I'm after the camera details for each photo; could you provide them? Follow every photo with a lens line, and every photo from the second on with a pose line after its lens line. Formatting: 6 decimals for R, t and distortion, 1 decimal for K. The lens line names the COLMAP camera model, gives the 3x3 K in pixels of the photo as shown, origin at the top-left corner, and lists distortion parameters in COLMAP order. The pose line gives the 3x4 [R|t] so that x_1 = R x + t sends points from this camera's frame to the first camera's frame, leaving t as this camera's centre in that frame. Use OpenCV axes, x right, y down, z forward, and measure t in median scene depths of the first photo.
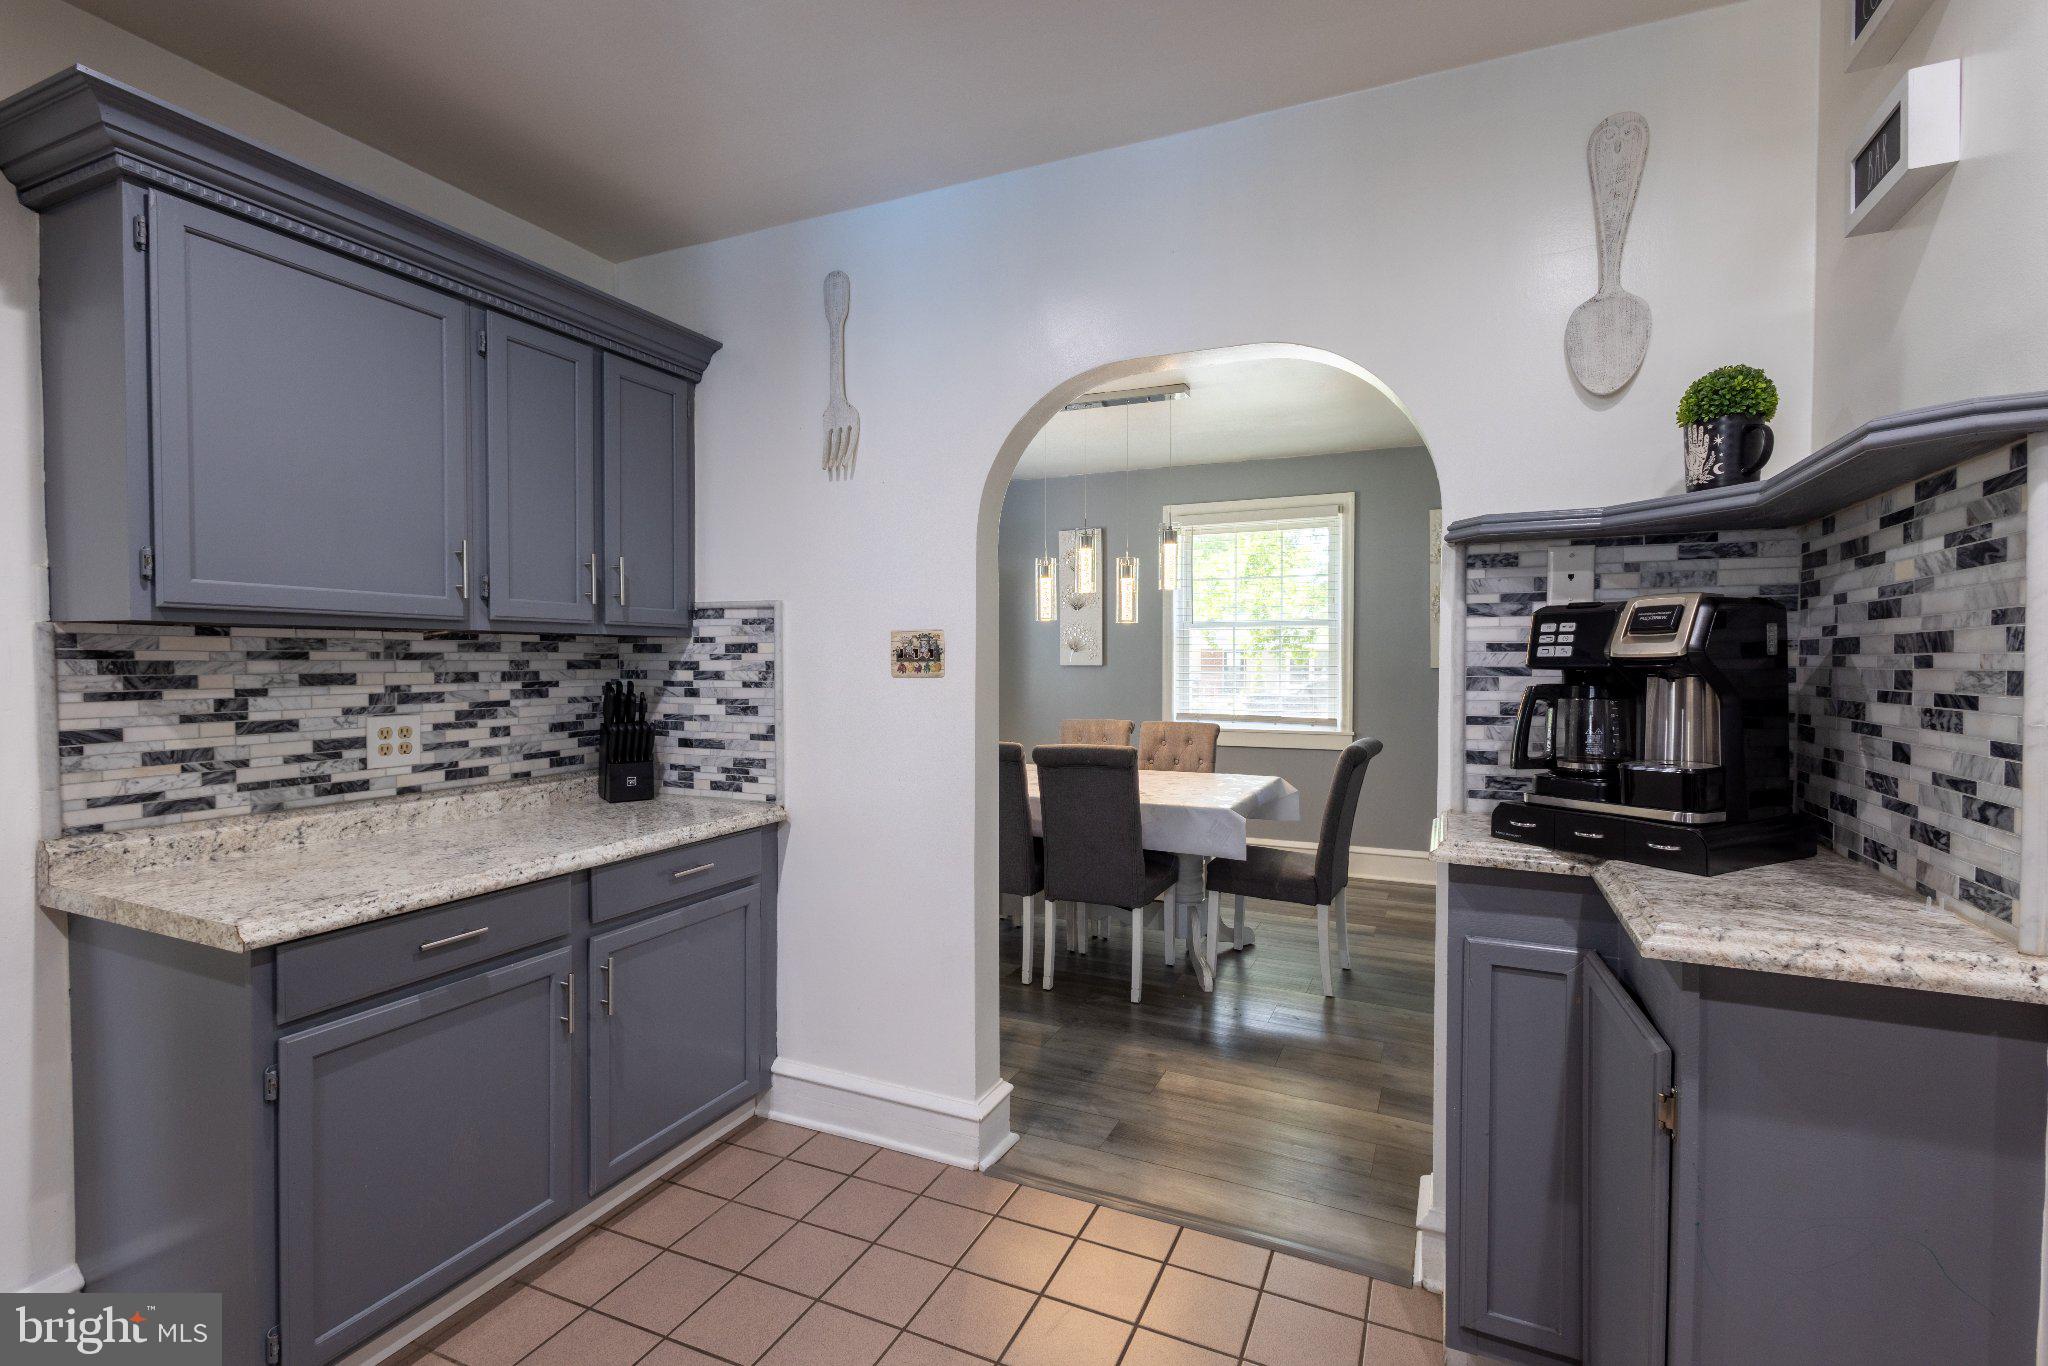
lens RADIAL K [[937.2, 0, 1033.3], [0, 937.2, 684.4], [0, 0, 1]] dist [0.019815, -0.008848]
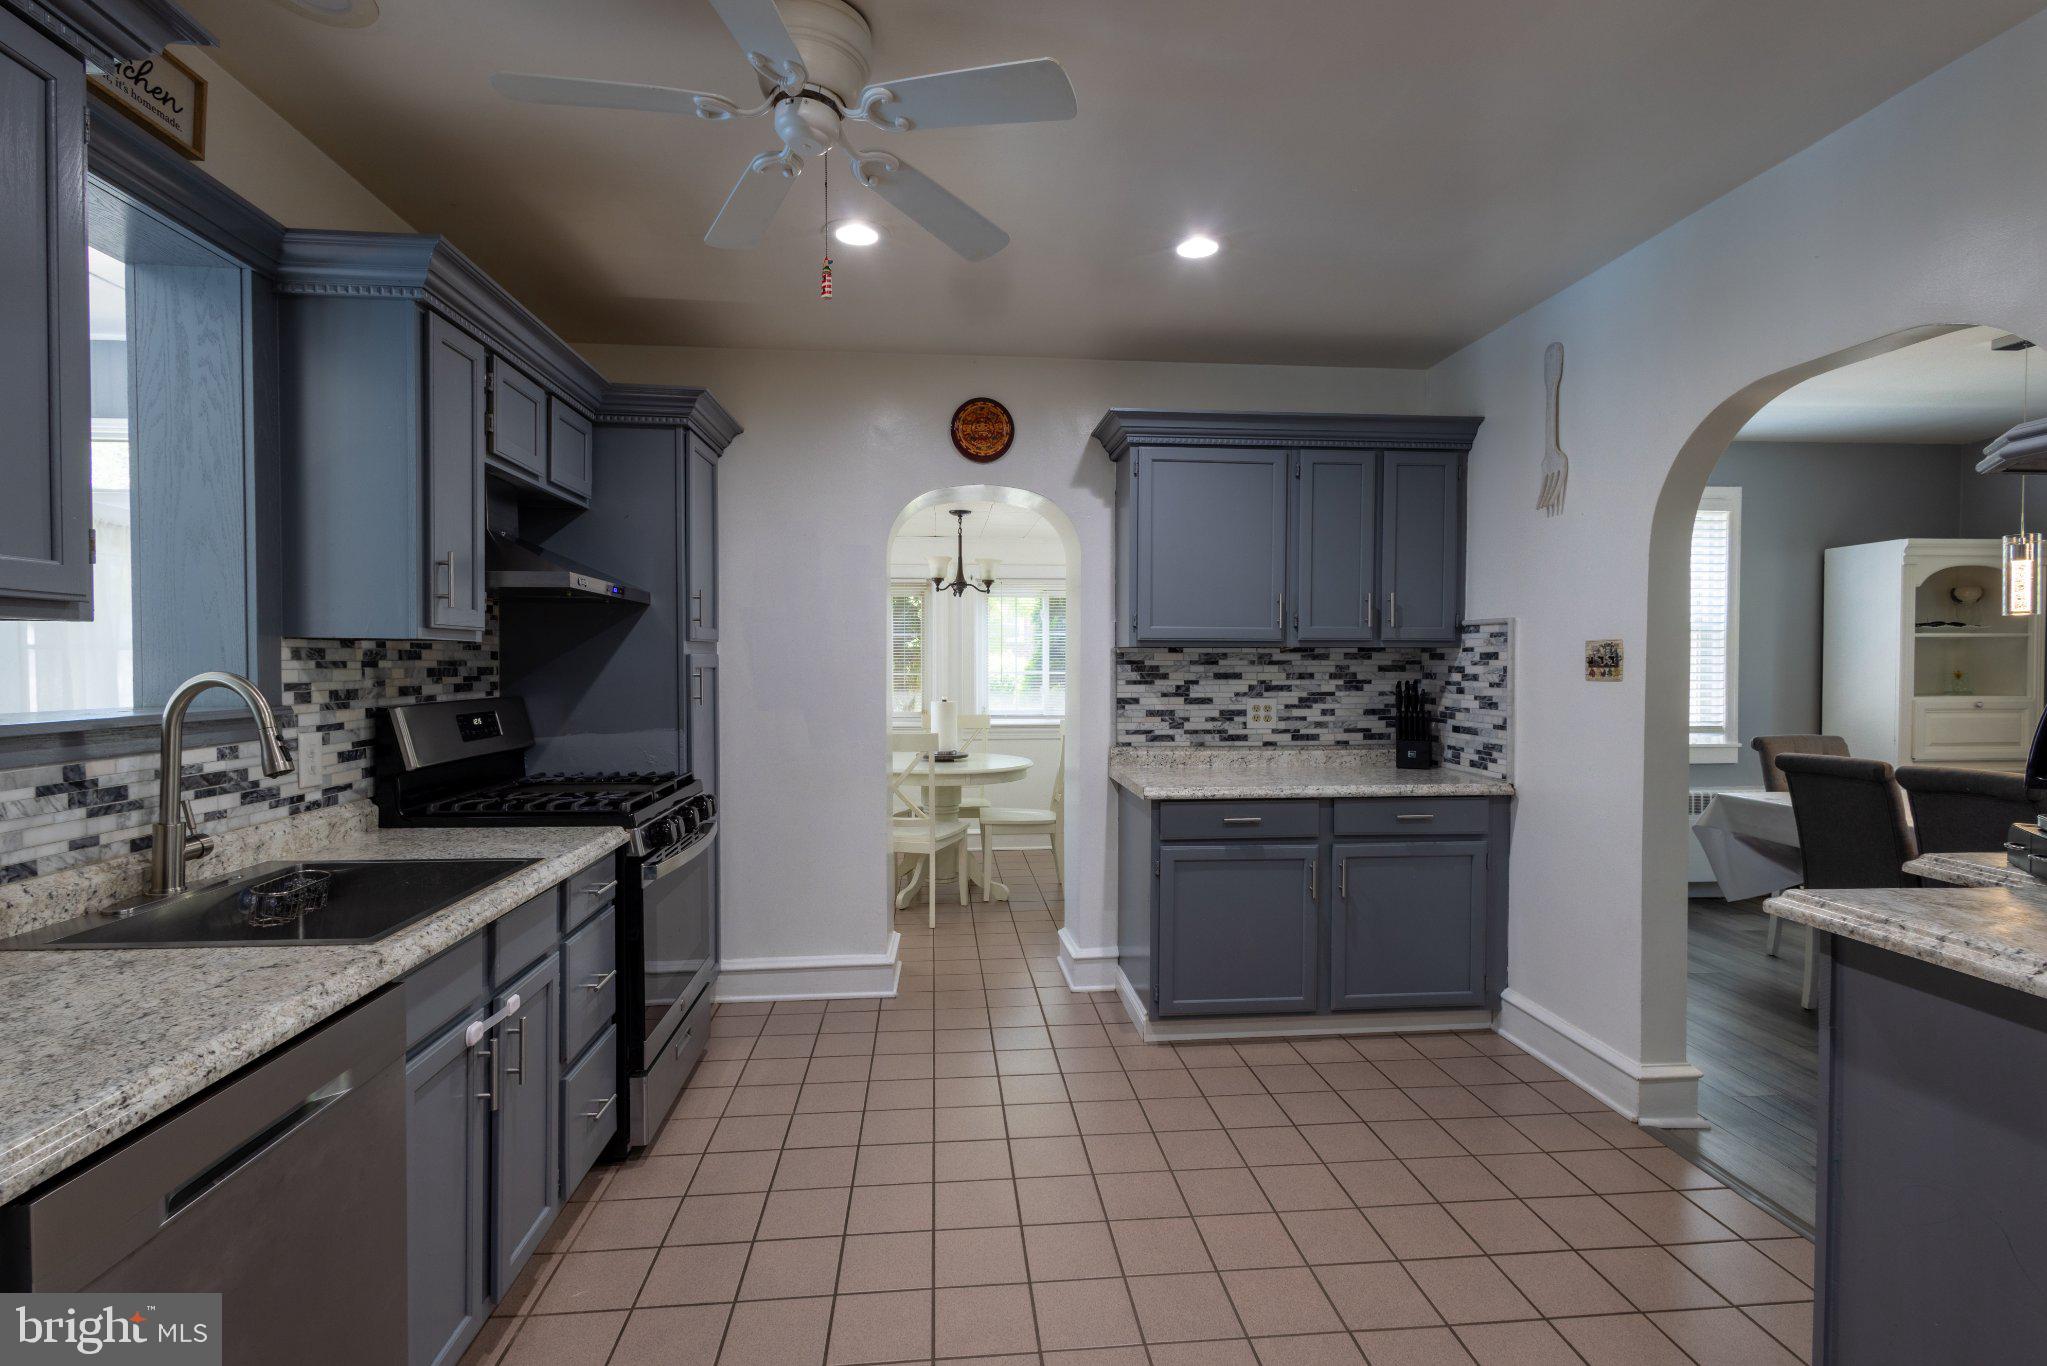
lens RADIAL K [[970.1, 0, 1032.0], [0, 970.1, 681.3], [0, 0, 1]] dist [0.008429, 0.000676]
pose [[0.506559, 0.017490, -0.862028, 0.588604], [-0.023209, 0.999709, 0.006645, 0.001058], [0.861893, 0.016641, 0.506818, -0.222395]]
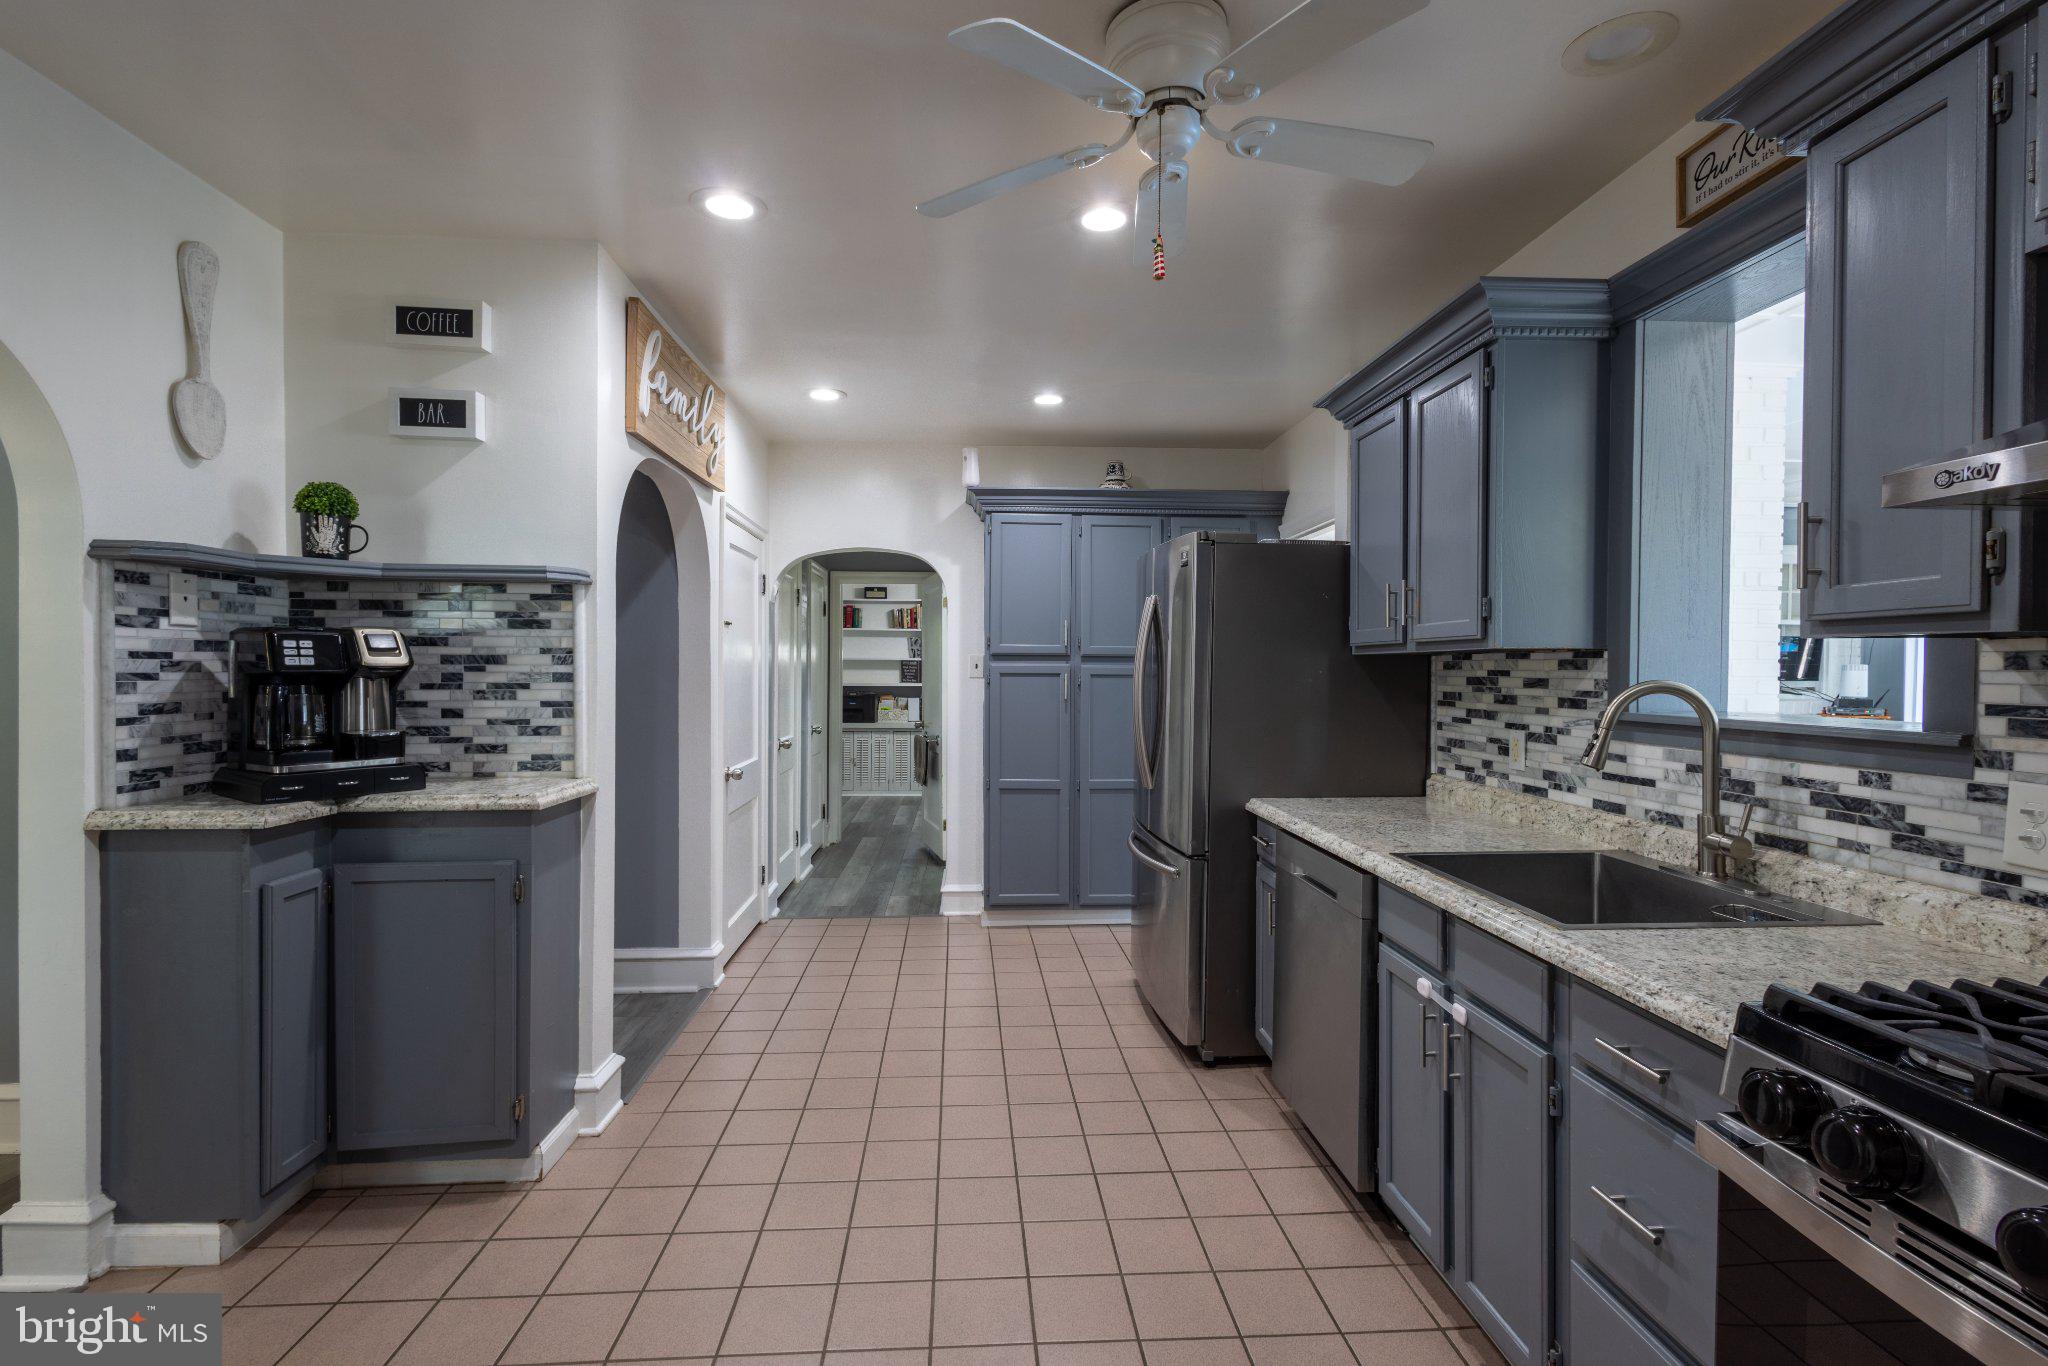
lens RADIAL K [[937.2, 0, 1033.3], [0, 937.2, 684.4], [0, 0, 1]] dist [0.019815, -0.008848]
pose [[-0.483345, -0.017787, 0.875249, -0.783233], [0.016130, 0.999443, 0.029218, -0.015591], [-0.875281, 0.028240, -0.482789, 0.475386]]
